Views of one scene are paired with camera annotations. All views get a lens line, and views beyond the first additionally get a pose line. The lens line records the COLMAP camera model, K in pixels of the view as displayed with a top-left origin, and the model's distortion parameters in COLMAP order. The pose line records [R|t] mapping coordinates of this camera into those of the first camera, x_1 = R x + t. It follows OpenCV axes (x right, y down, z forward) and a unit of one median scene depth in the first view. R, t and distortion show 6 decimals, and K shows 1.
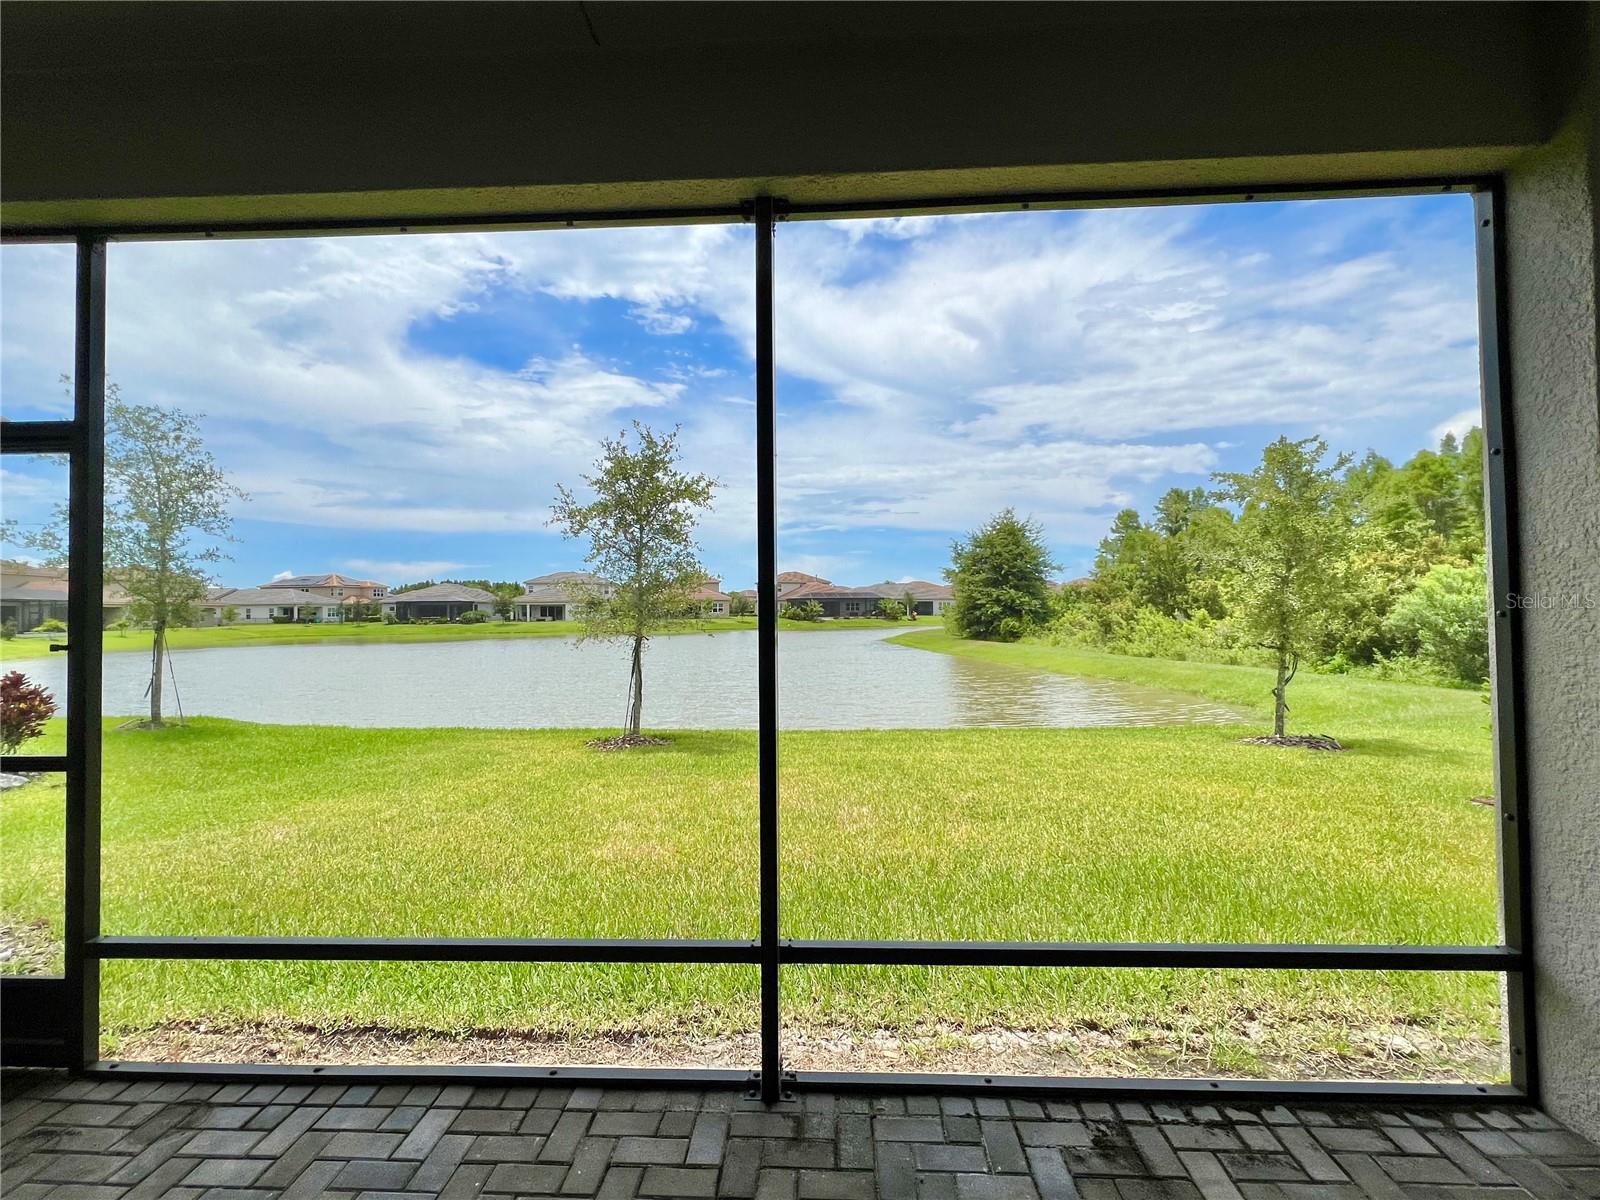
lens RADIAL K [[710.3, 0, 795.0], [0, 710.3, 600.5], [0, 0, 1]] dist [-0.001495, 0.001021]
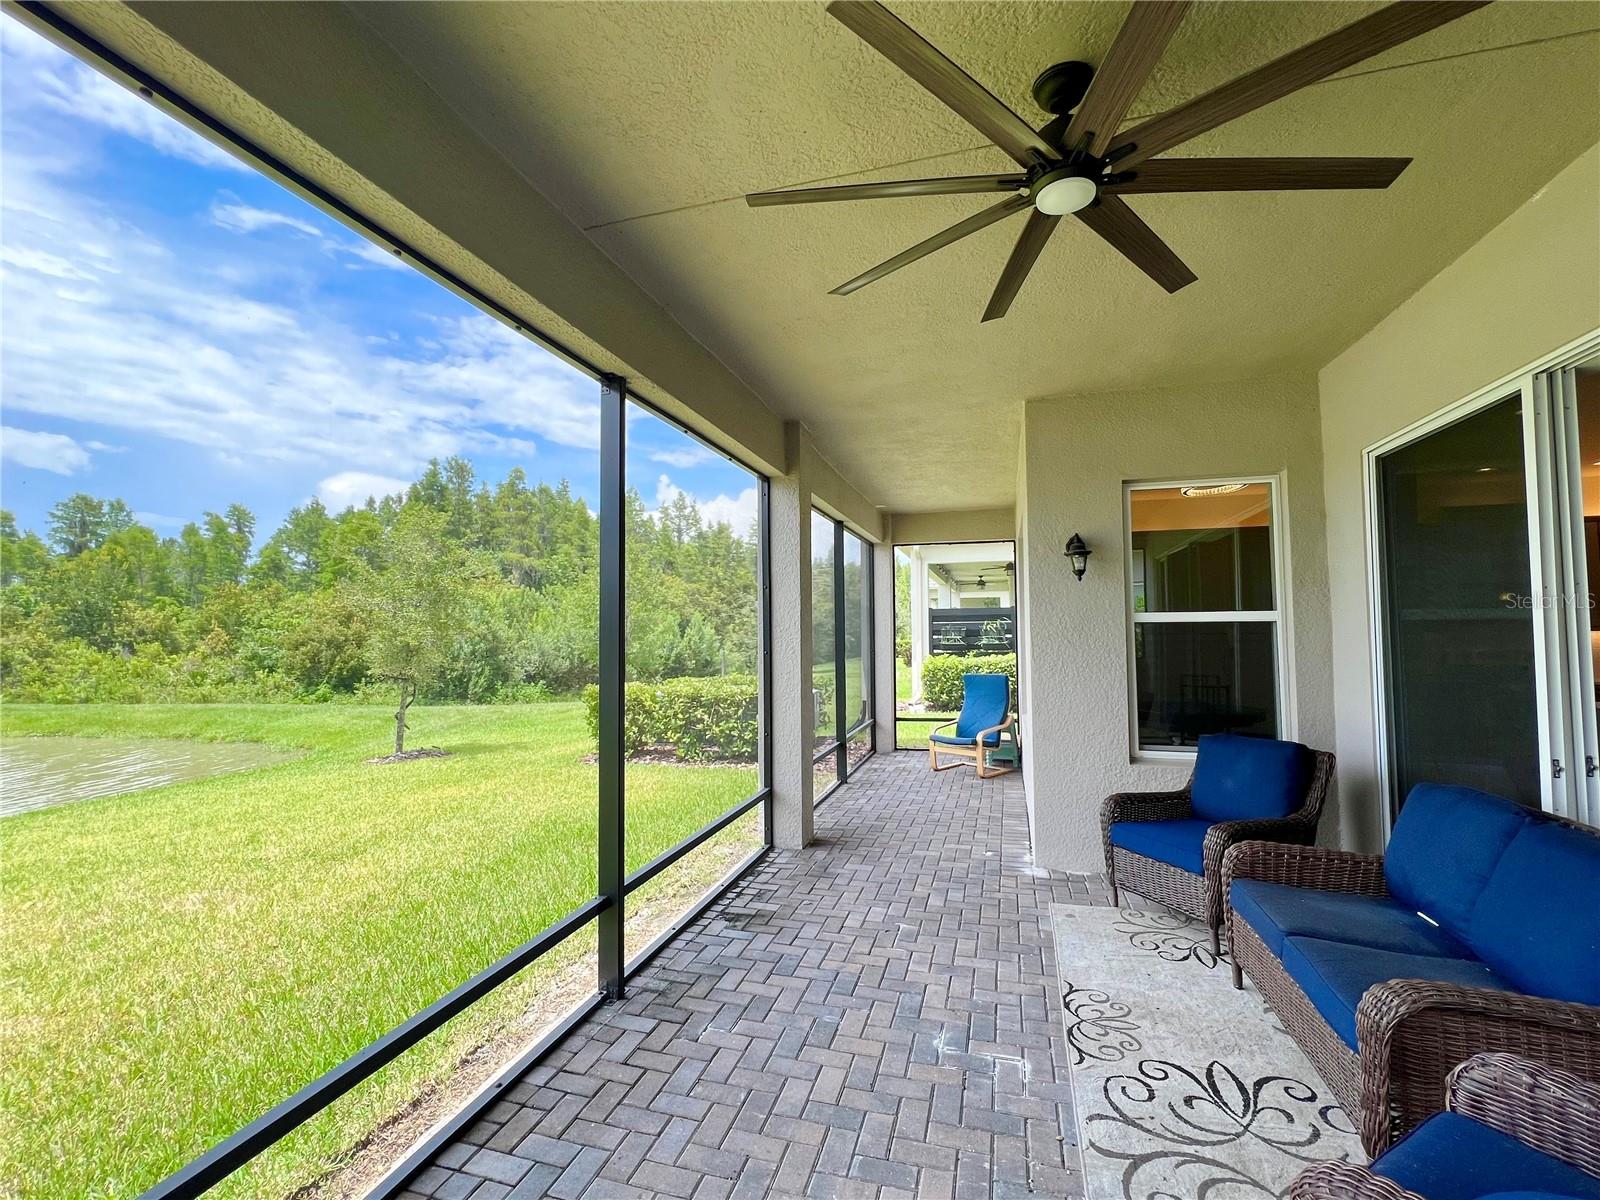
lens RADIAL K [[710.3, 0, 795.0], [0, 710.3, 600.5], [0, 0, 1]] dist [-0.001495, 0.001021]
pose [[0.240255, 0.054566, 0.969175, -0.316738], [-0.010692, 0.998507, -0.053567, -0.007409], [-0.970651, 0.002508, 0.240480, 0.068179]]
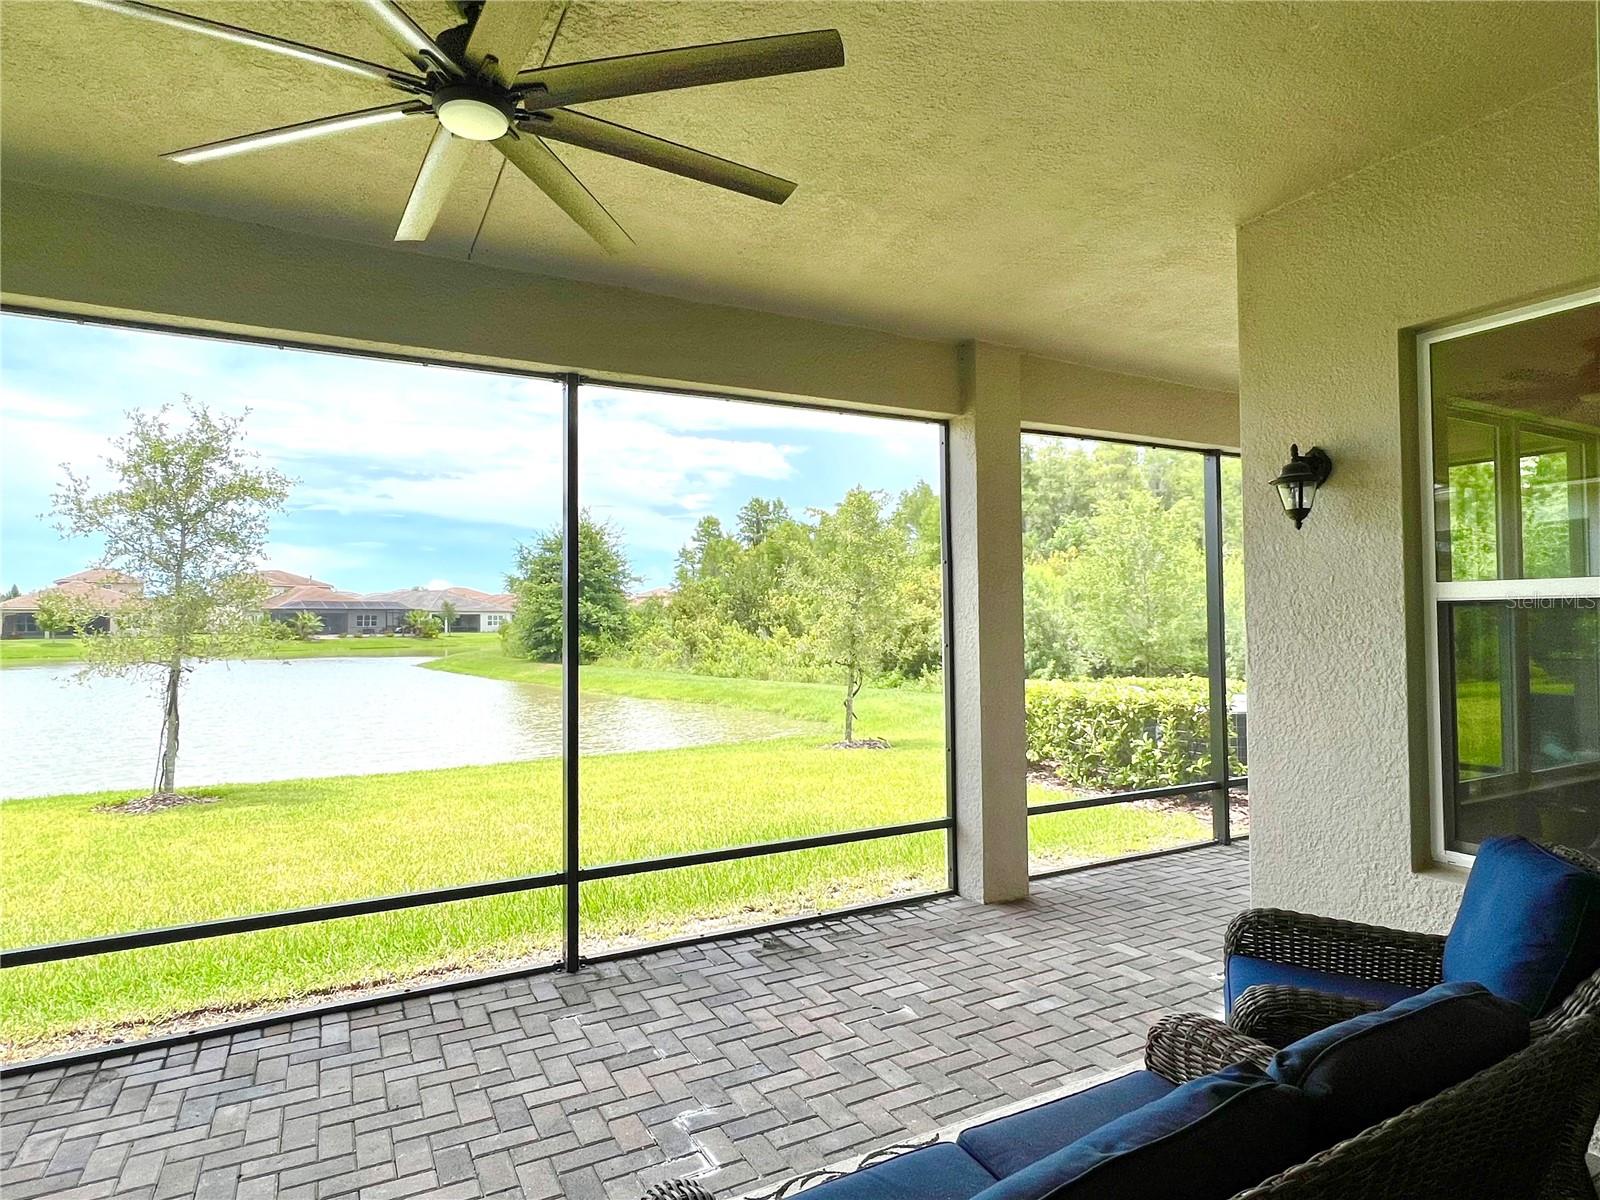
lens RADIAL K [[889.3, 0, 791.8], [0, 889.3, 599.6], [0, 0, 1]] dist [0.000505, -0.000220]
pose [[0.859897, 0.016751, 0.510193, -0.139290], [-0.009212, 0.999808, -0.017301, -0.014053], [-0.510385, 0.010177, 0.859886, -0.199875]]
